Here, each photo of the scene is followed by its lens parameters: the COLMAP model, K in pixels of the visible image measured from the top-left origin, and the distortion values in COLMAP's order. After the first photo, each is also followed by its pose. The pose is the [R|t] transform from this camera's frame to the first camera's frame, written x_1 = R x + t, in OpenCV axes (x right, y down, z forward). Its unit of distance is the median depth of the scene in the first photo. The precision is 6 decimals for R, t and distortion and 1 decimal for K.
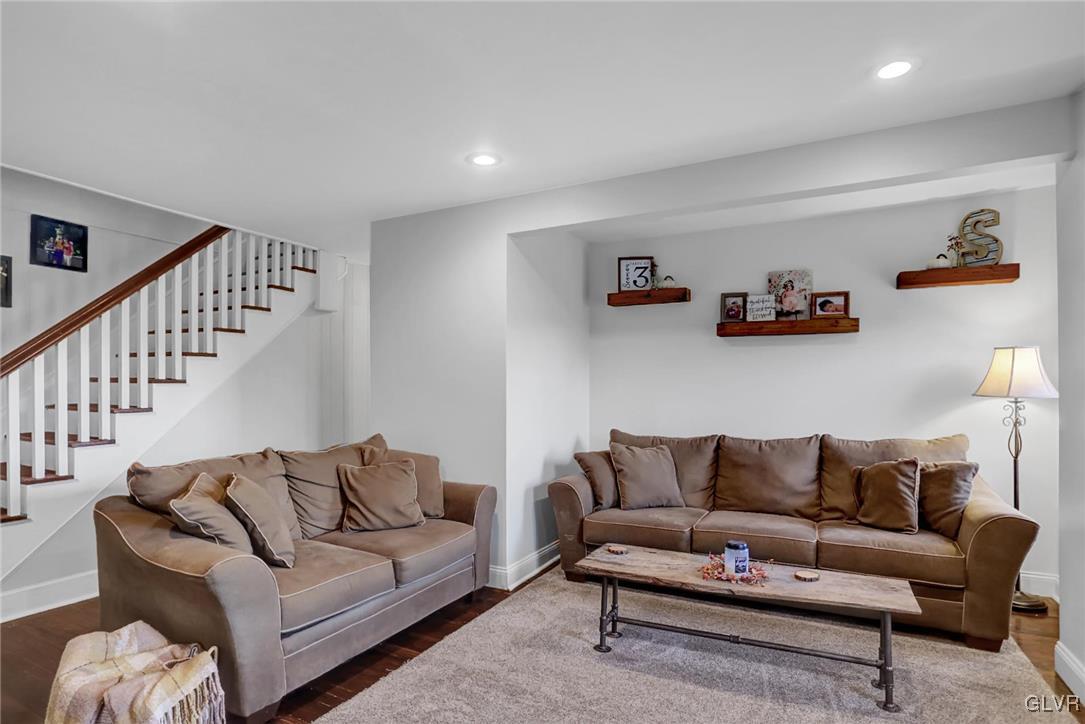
lens RADIAL K [[597.4, 0, 538.3], [0, 597.4, 393.9], [0, 0, 1]] dist [-0.055940, 0.000380]
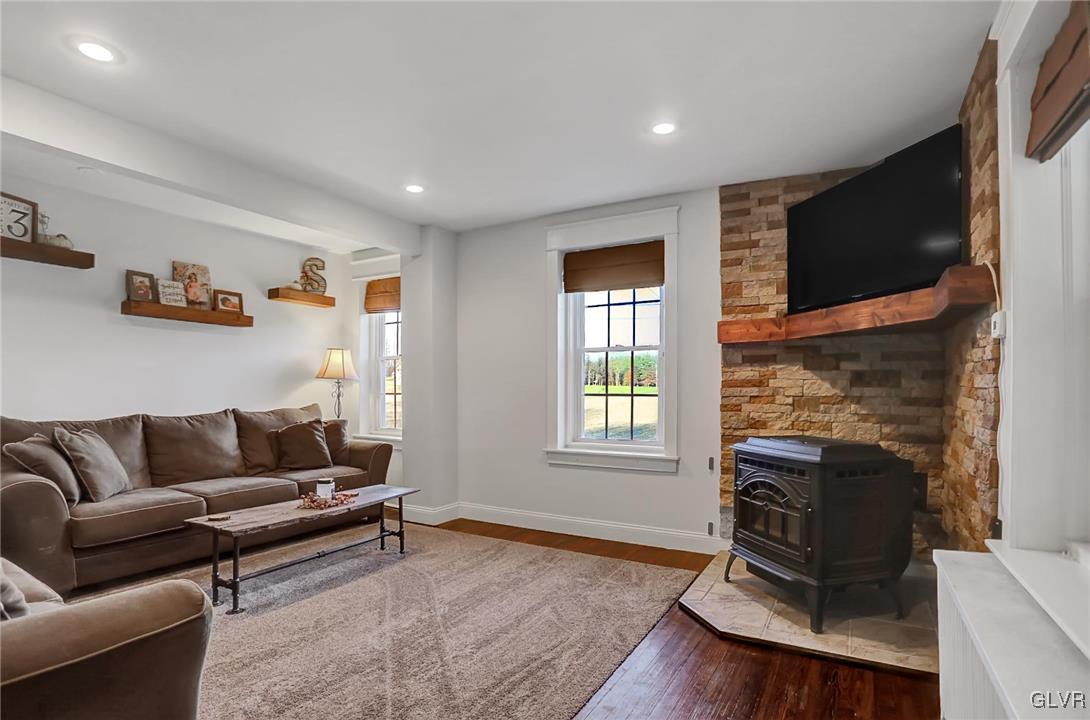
lens RADIAL K [[543.9, 0, 542.3], [0, 543.9, 386.2], [0, 0, 1]] dist [-0.002401, -0.000502]
pose [[0.050862, 0.010307, 0.998653, -0.572265], [0.005114, 0.999931, -0.010580, 0.036450], [-0.998693, 0.005645, 0.050805, 0.292339]]
